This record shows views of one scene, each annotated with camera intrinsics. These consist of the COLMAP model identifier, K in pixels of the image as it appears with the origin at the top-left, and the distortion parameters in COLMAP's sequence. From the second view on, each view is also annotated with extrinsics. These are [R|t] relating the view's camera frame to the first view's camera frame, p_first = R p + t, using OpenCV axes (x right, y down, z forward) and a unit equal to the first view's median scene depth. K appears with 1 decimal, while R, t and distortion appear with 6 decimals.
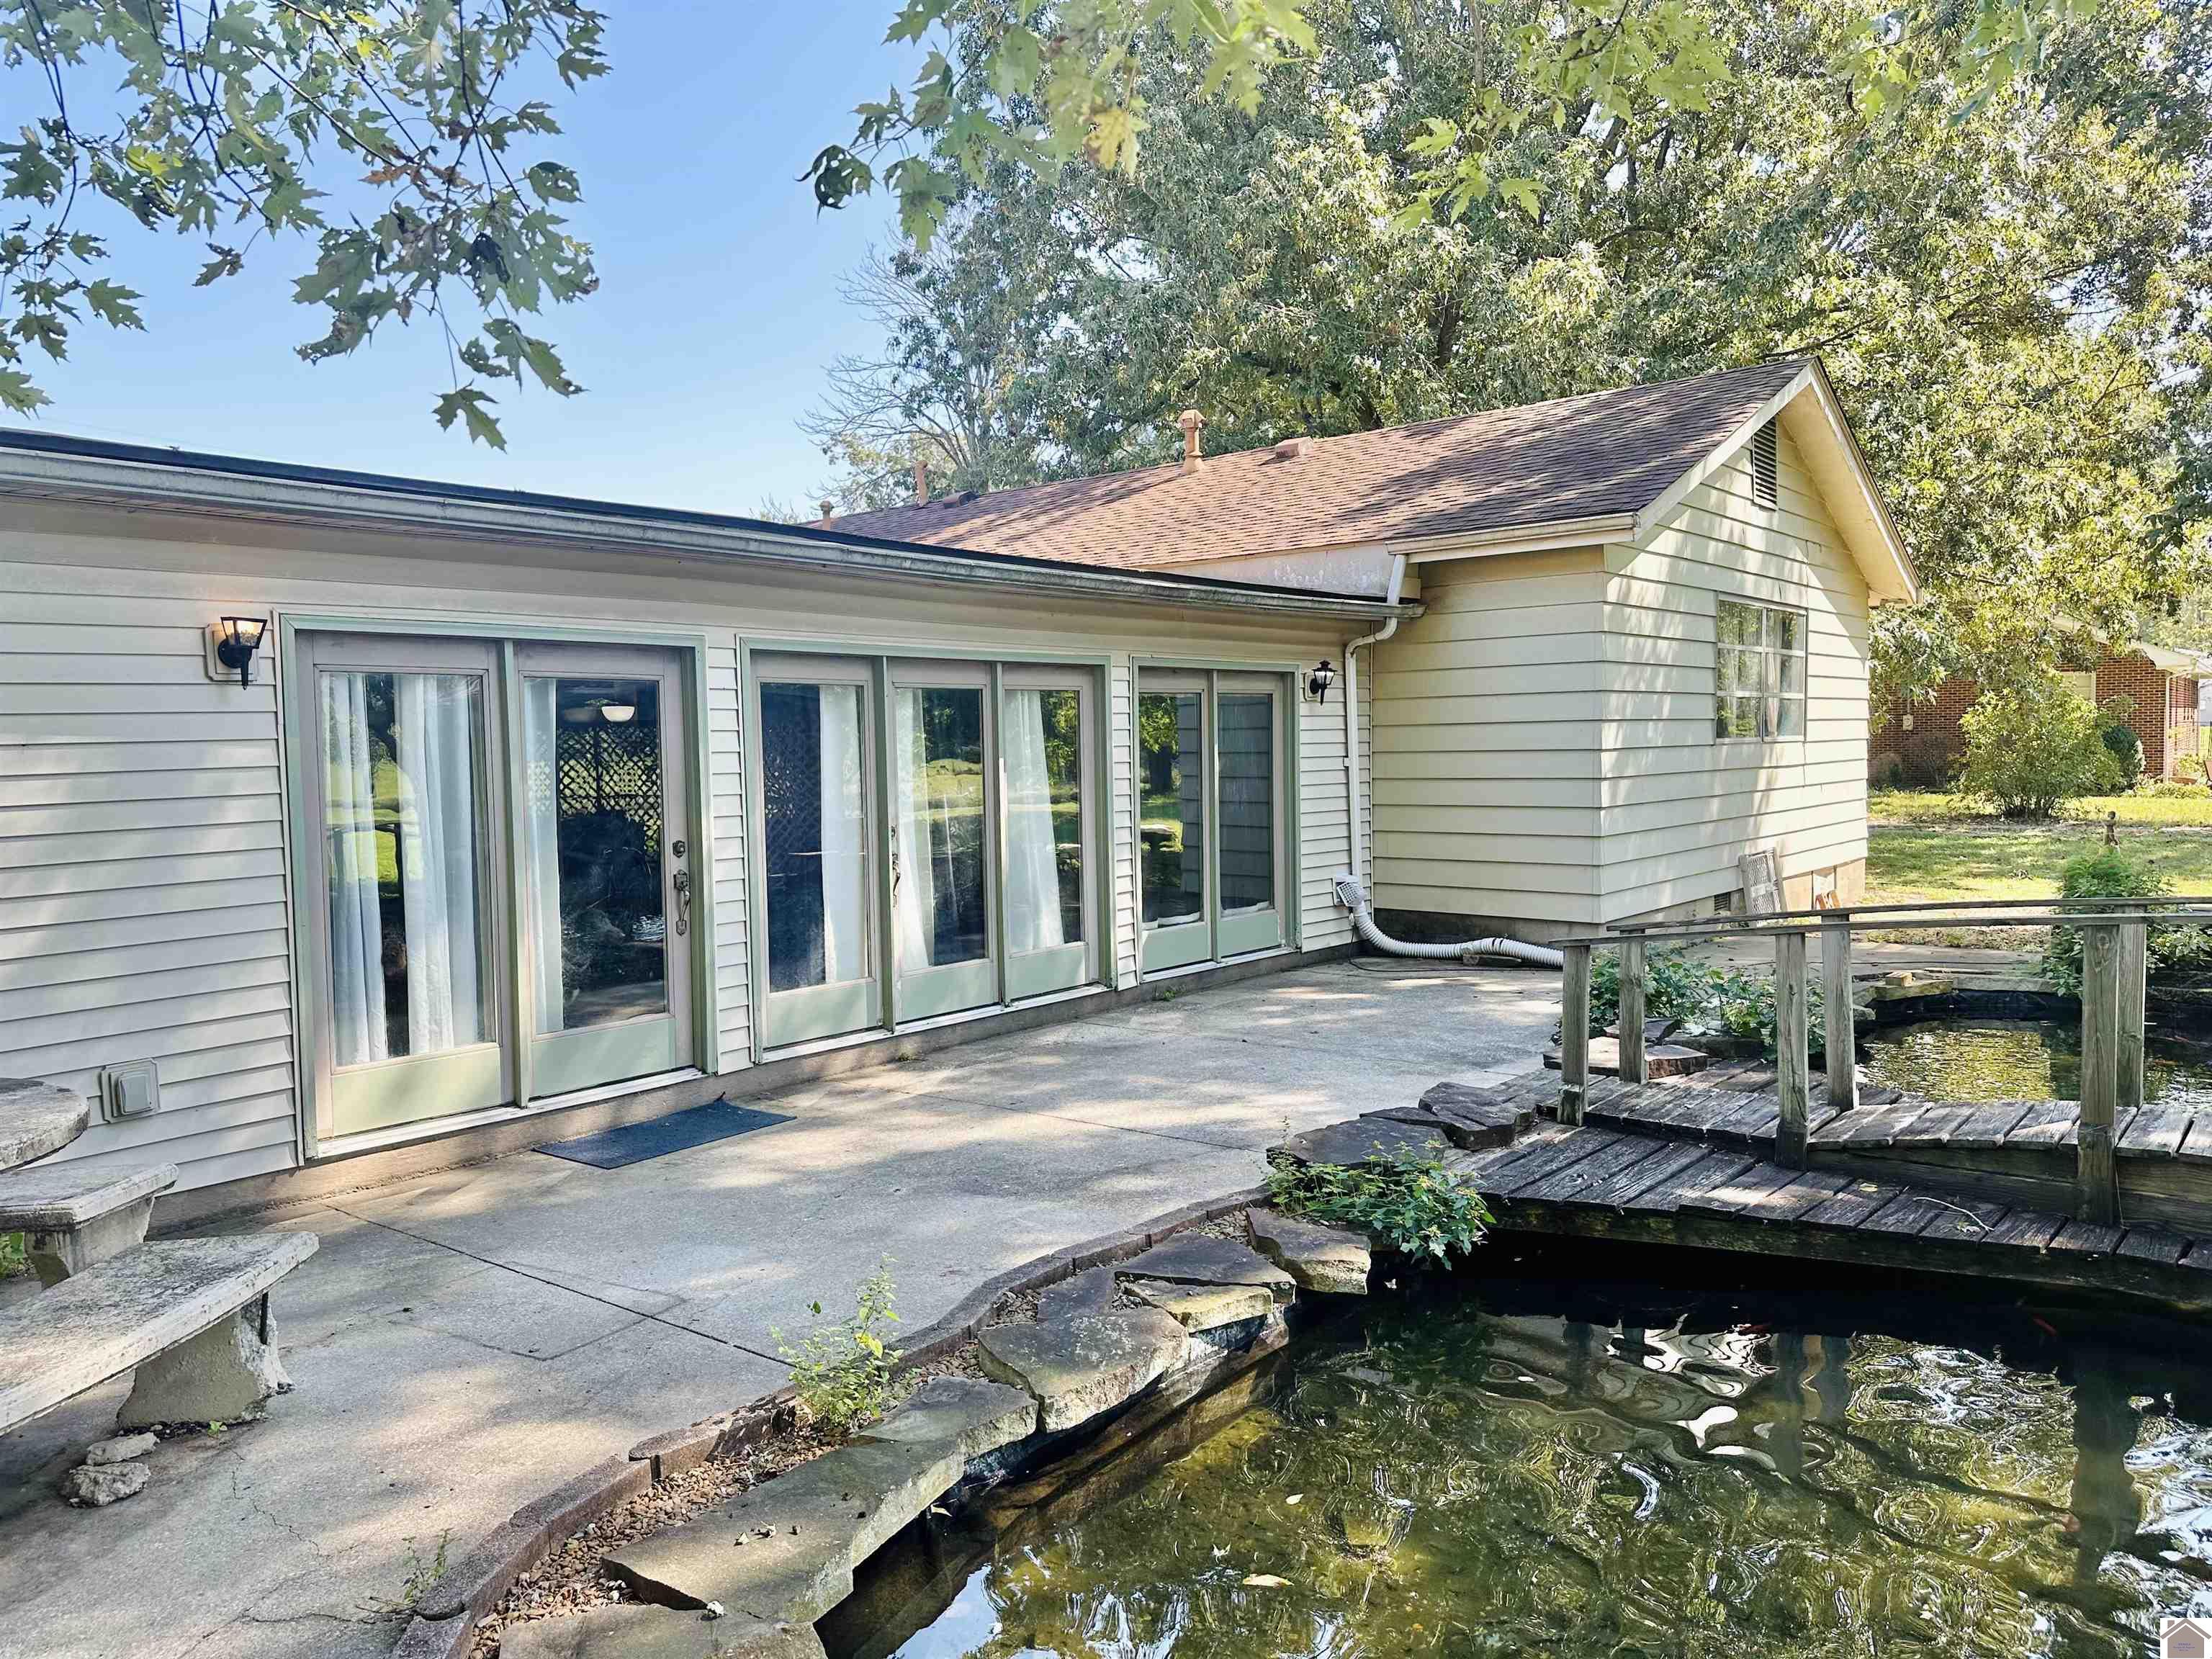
lens RADIAL K [[1523.3, 0, 1108.6], [0, 1523.3, 823.4], [0, 0, 1]] dist [-0.000323, -0.003689]
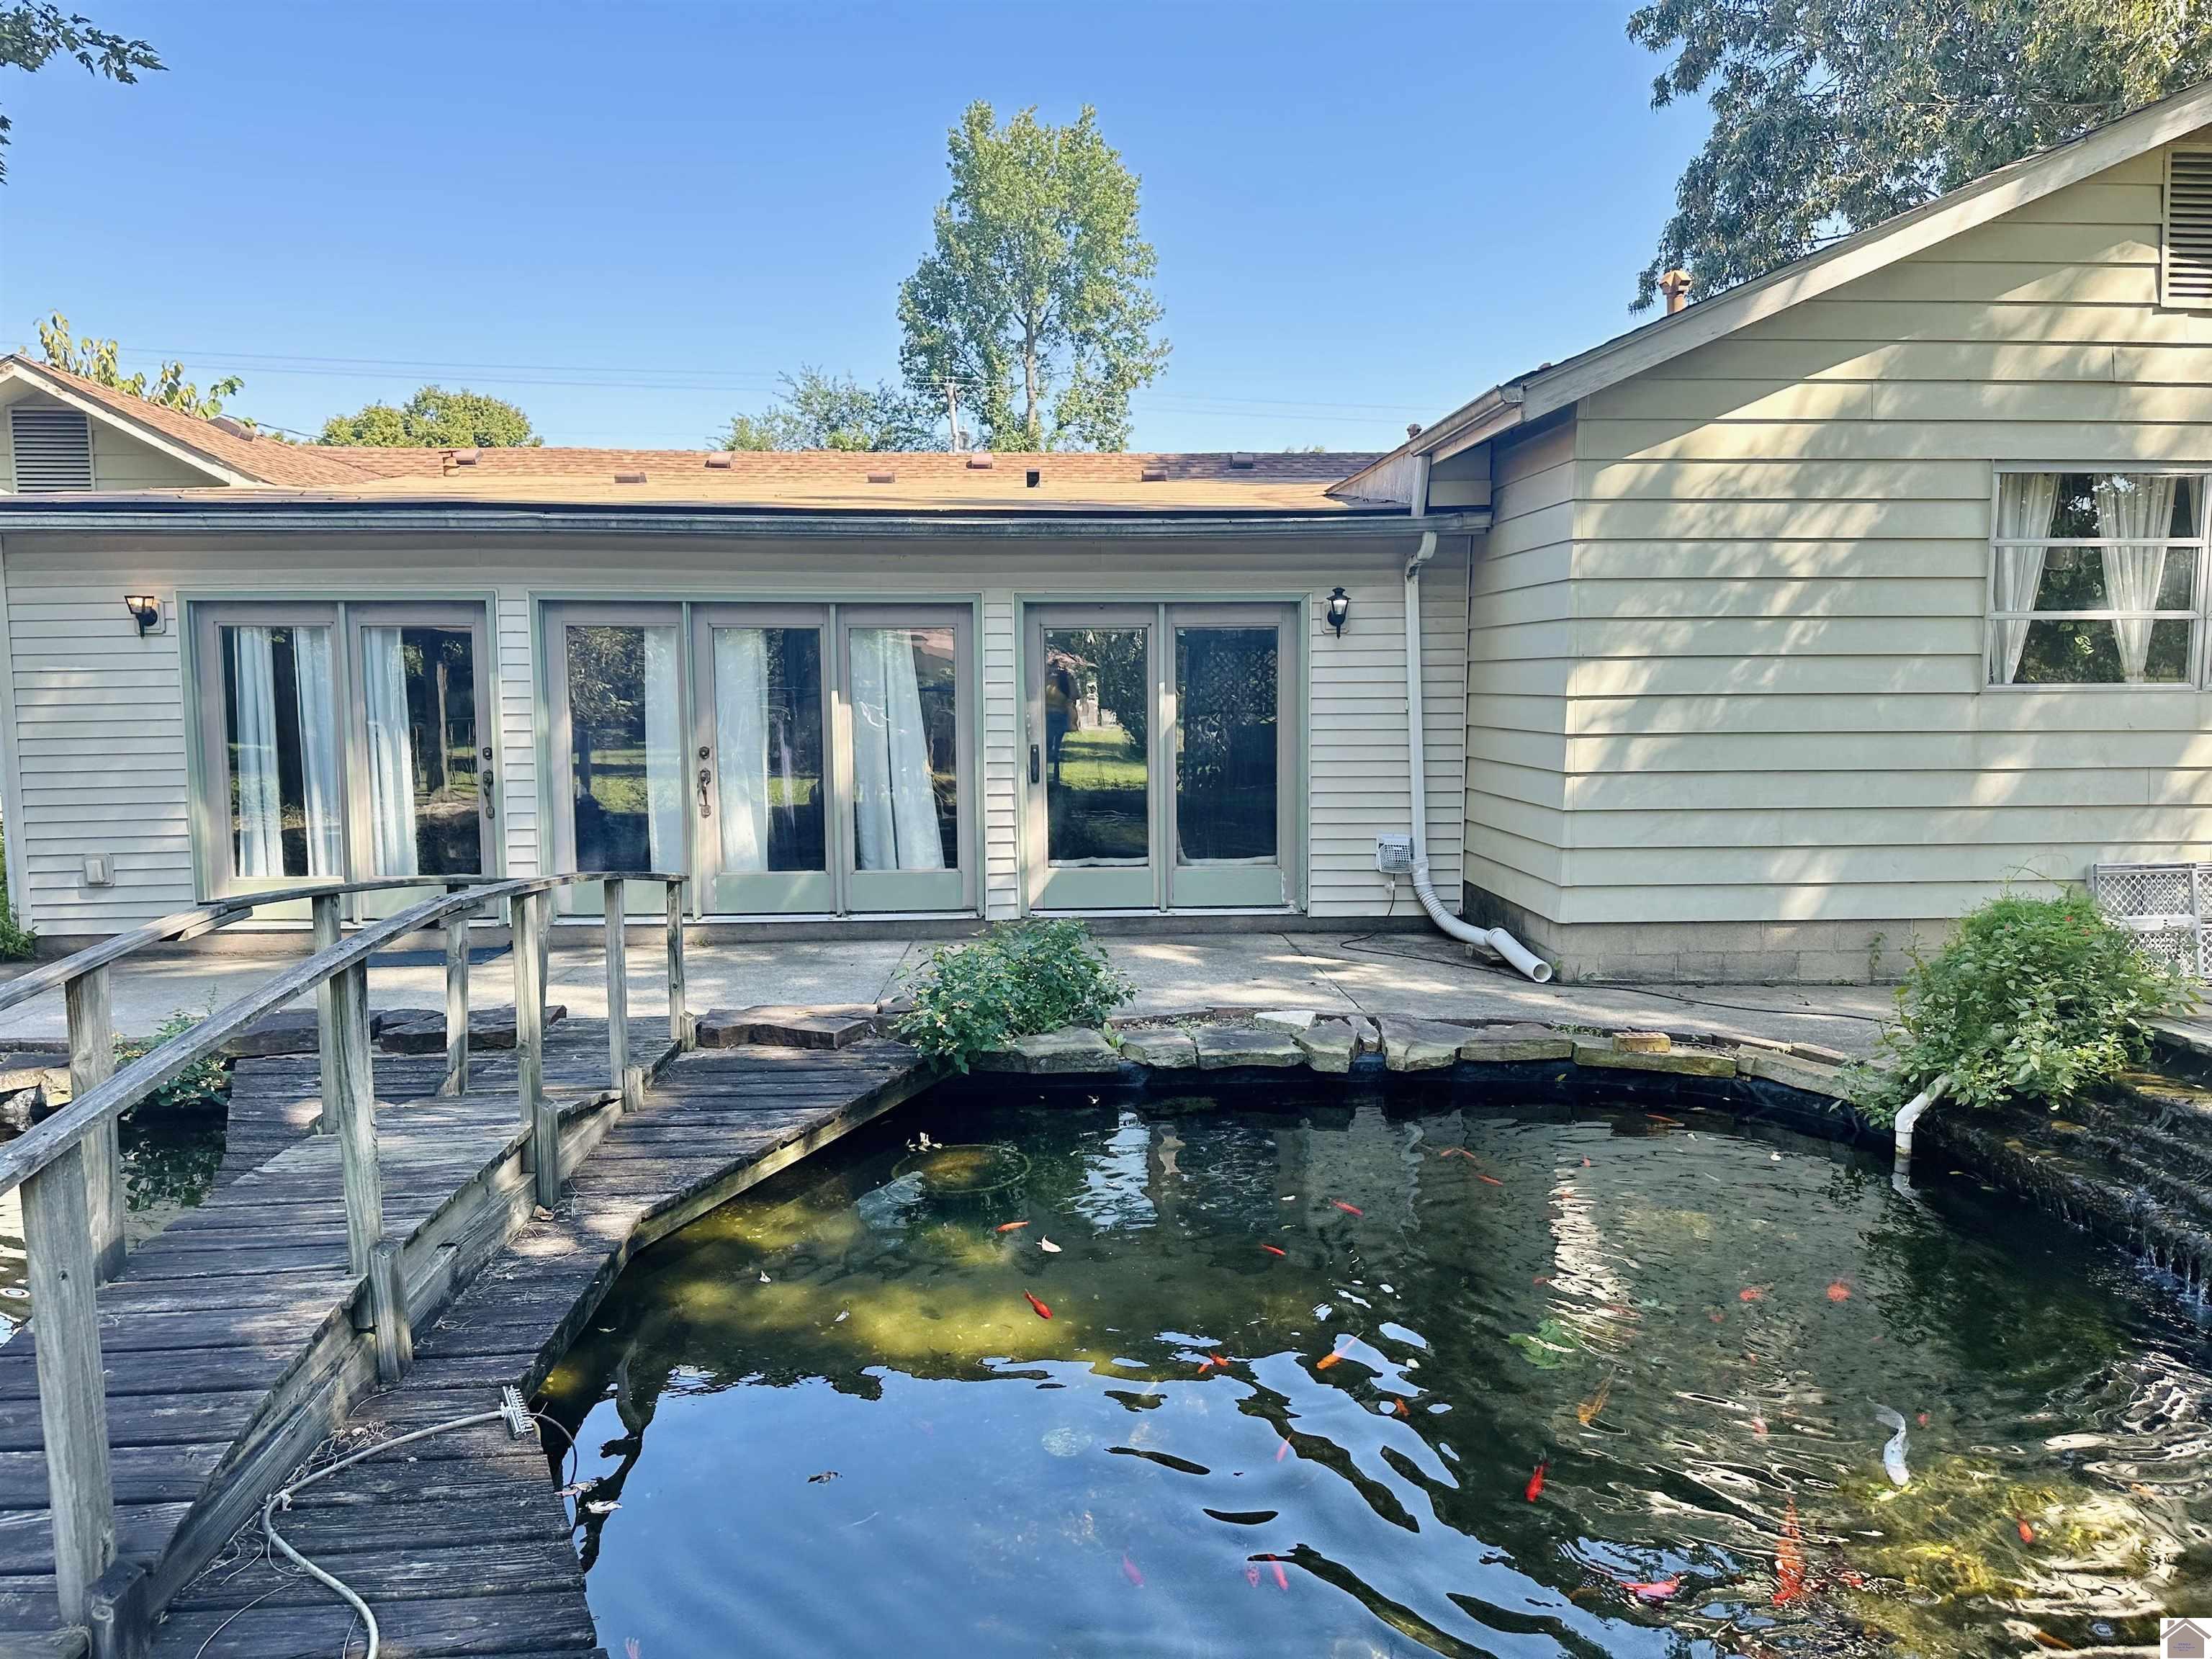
lens RADIAL K [[1523.3, 0, 1109.9], [0, 1523.3, 839.1], [0, 0, 1]] dist [-0.000323, -0.003689]
pose [[0.699458, 0.073265, -0.710909, 0.720427], [-0.045815, 0.997282, 0.057701, -0.007304], [0.713204, -0.007790, 0.700913, 0.308505]]
